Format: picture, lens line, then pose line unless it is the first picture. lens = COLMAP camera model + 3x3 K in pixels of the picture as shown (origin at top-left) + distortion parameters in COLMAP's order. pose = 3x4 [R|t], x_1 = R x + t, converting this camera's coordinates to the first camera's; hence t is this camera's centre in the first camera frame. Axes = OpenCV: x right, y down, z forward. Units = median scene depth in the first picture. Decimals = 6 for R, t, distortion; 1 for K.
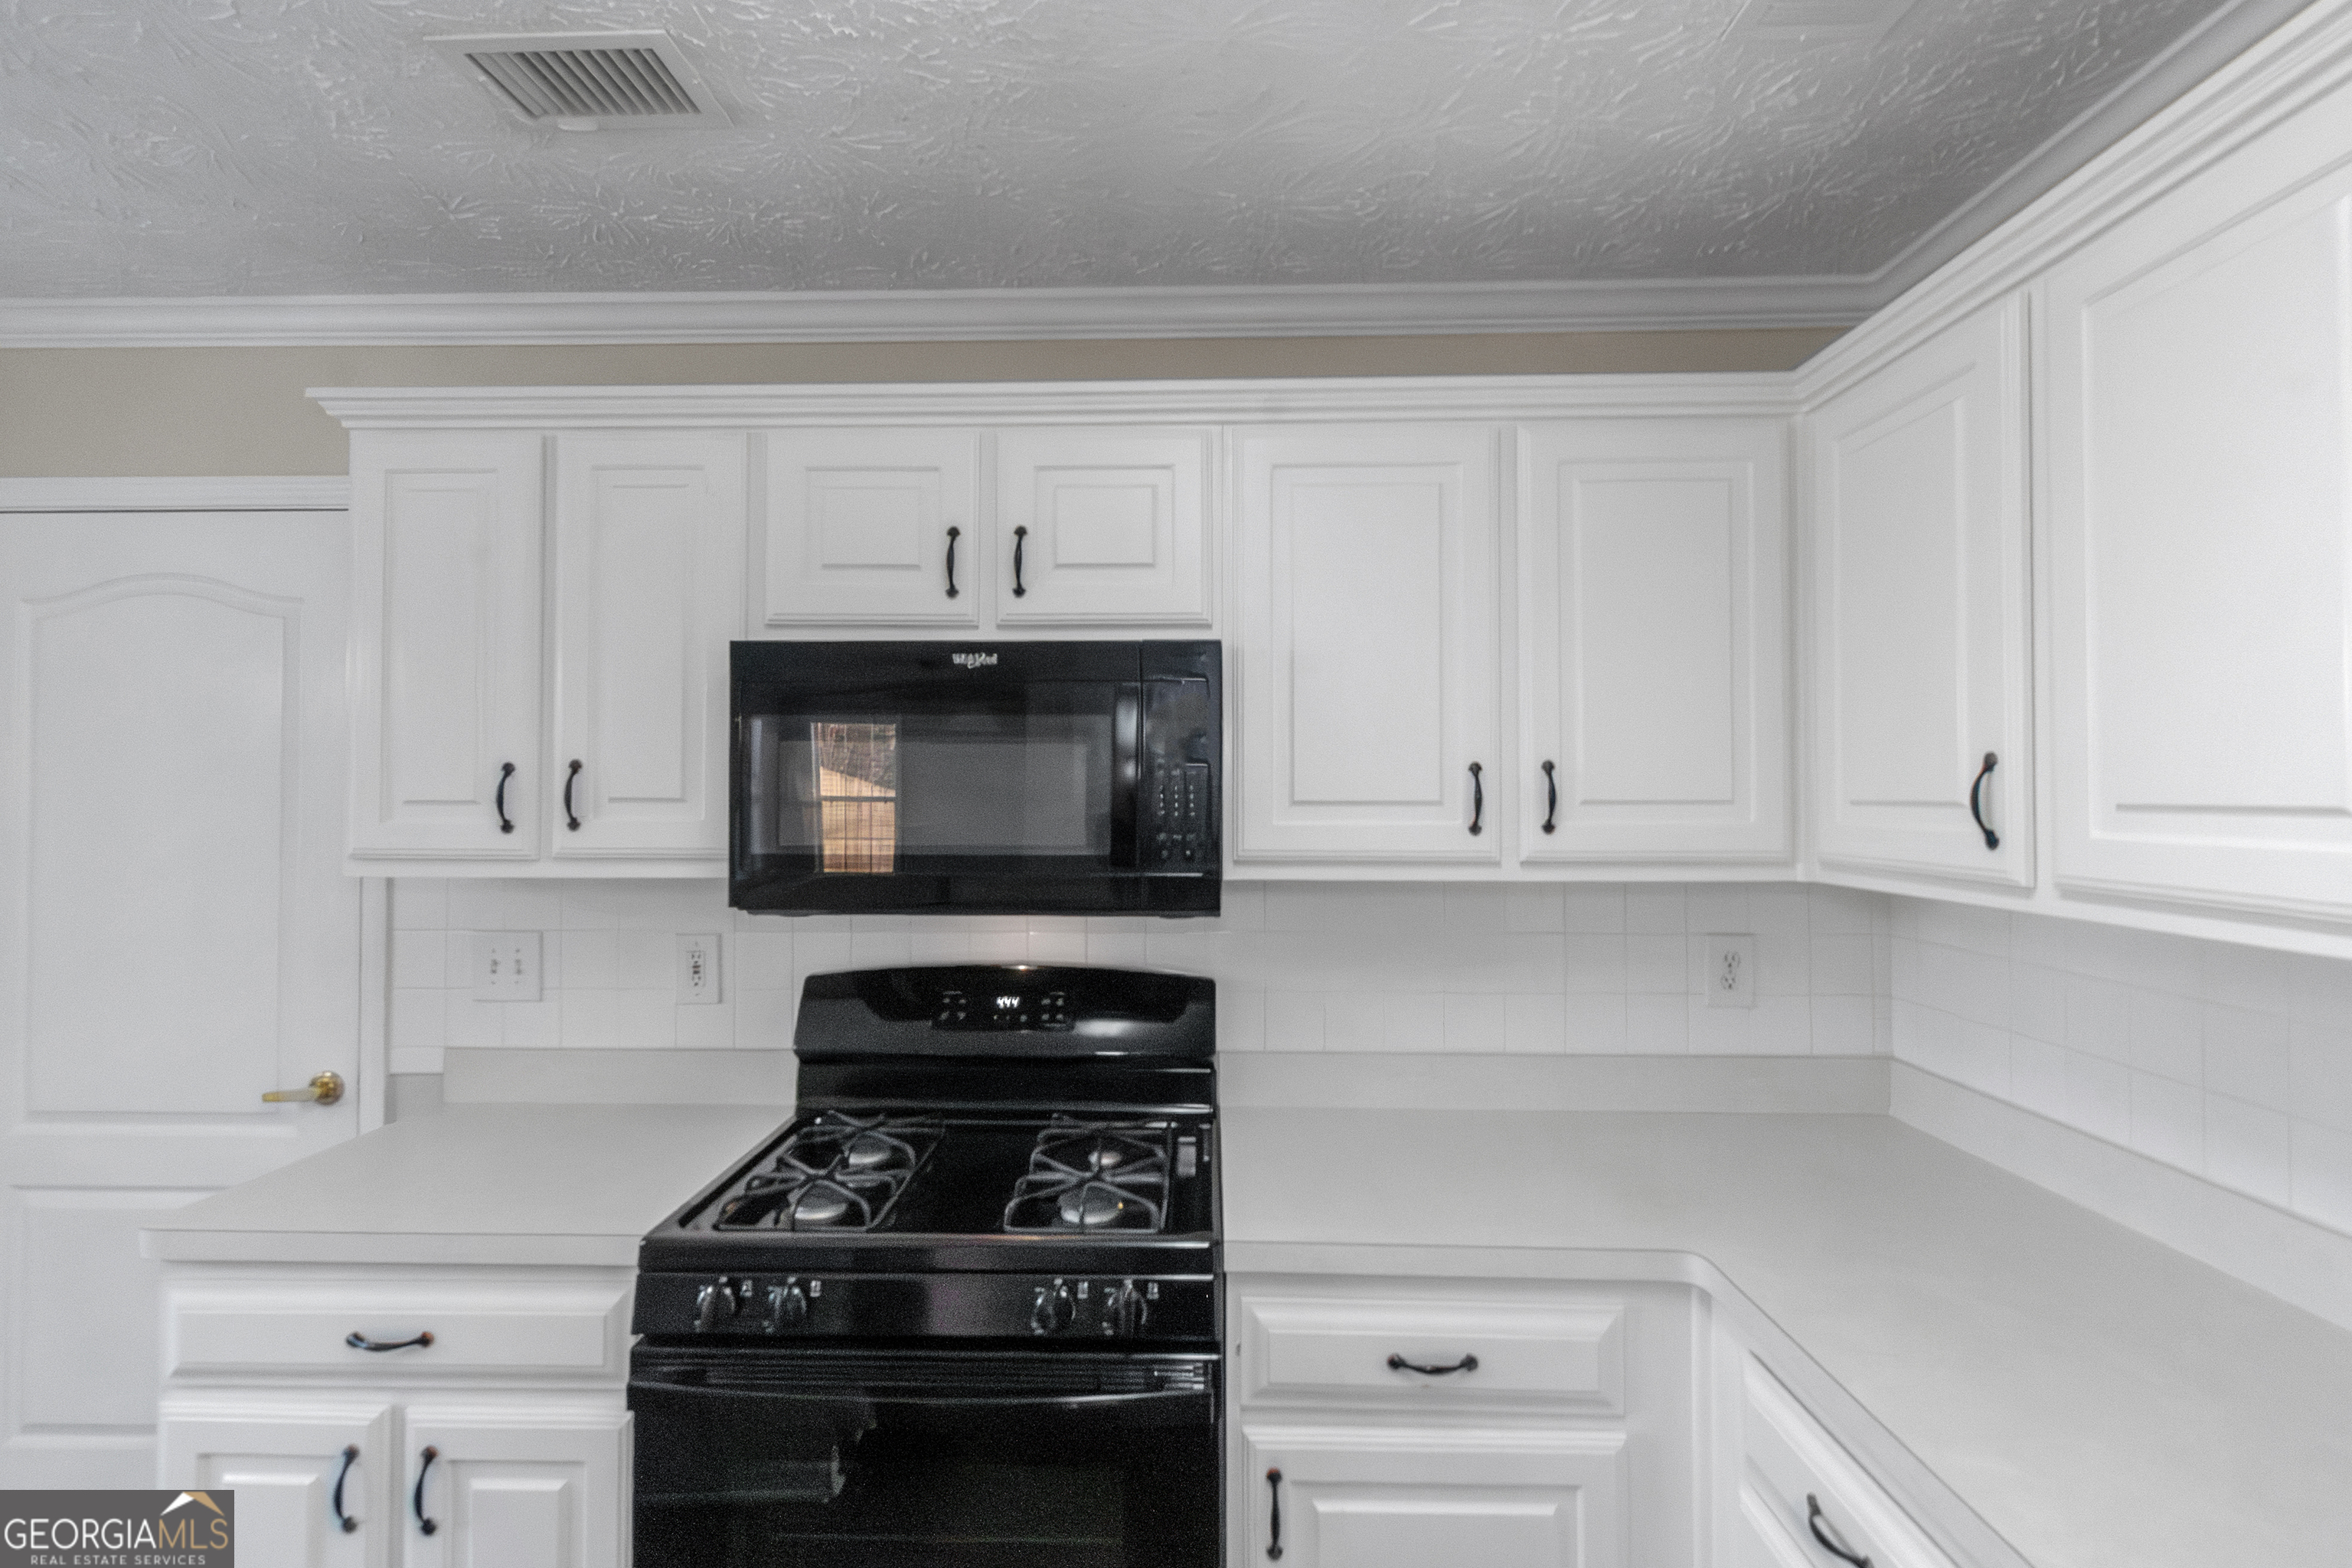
lens RADIAL K [[1102.0, 0, 1168.6], [0, 1102.0, 776.1], [0, 0, 1]] dist [0.002218, -0.000382]
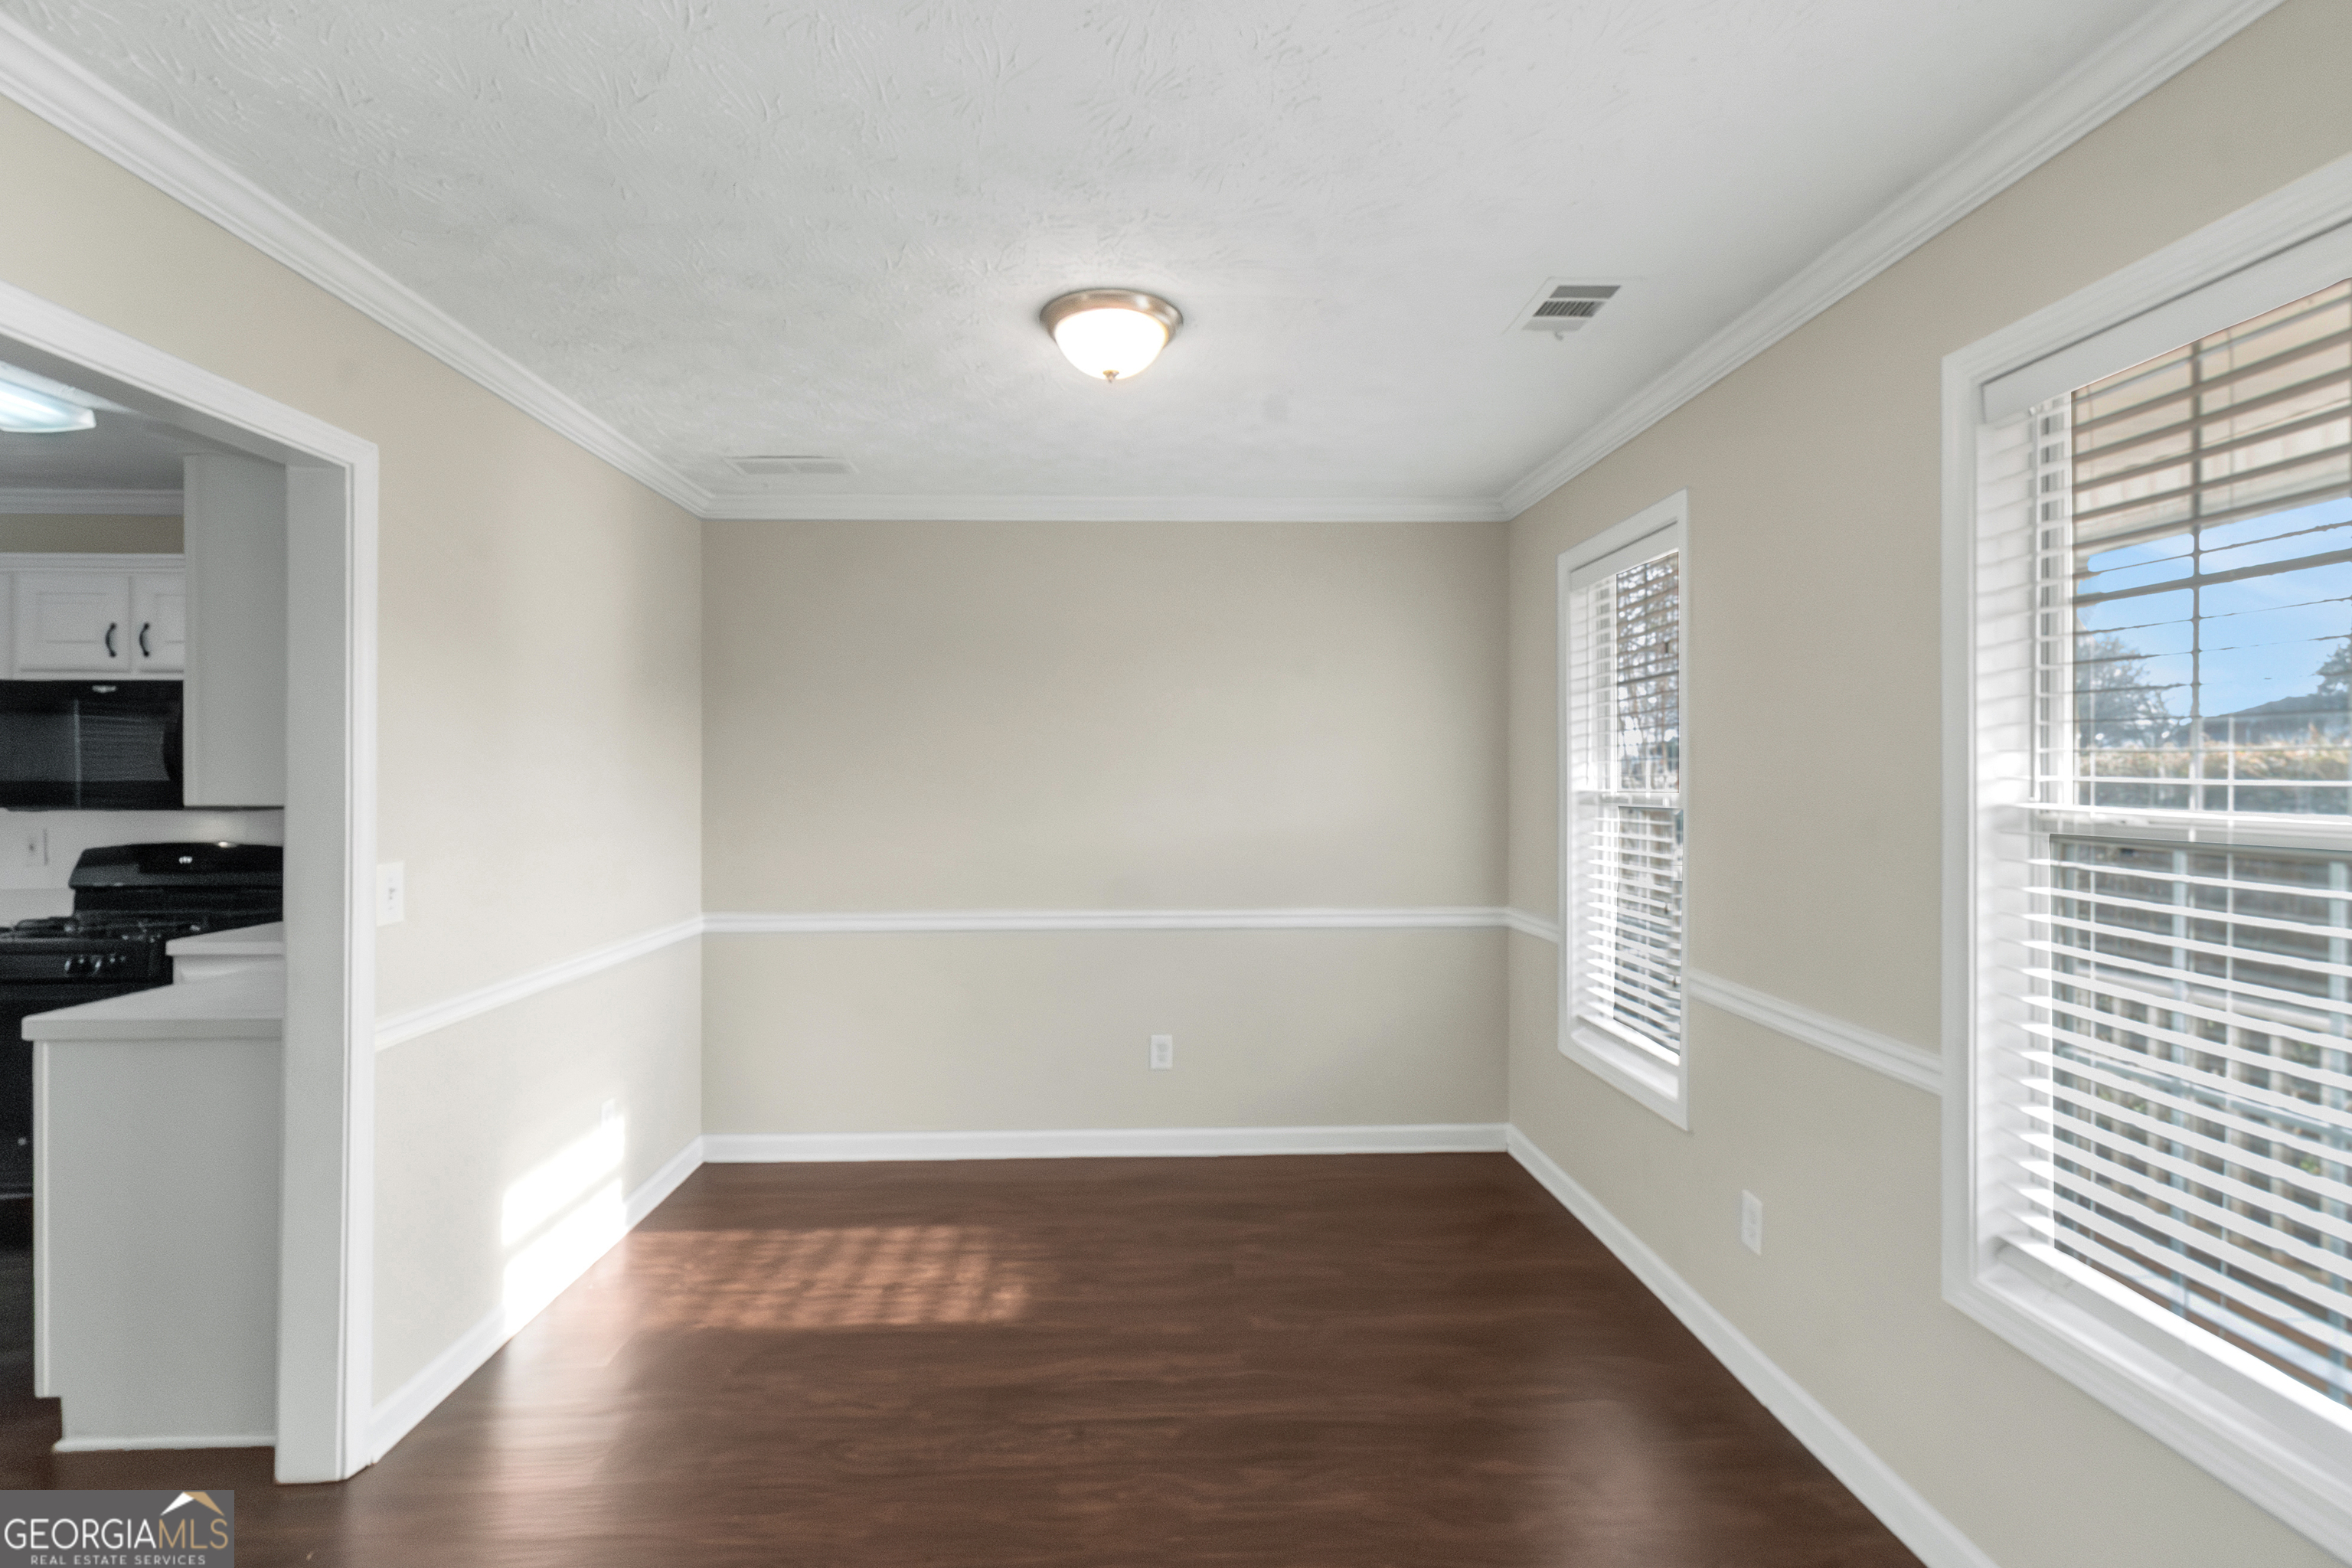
lens RADIAL K [[1102.0, 0, 1168.6], [0, 1102.0, 776.1], [0, 0, 1]] dist [0.002218, -0.000382]
pose [[0.997637, -0.002706, 0.068646, 1.639426], [0.001361, 0.999806, 0.019642, 0.022304], [-0.068686, -0.019502, 0.997448, -1.203239]]
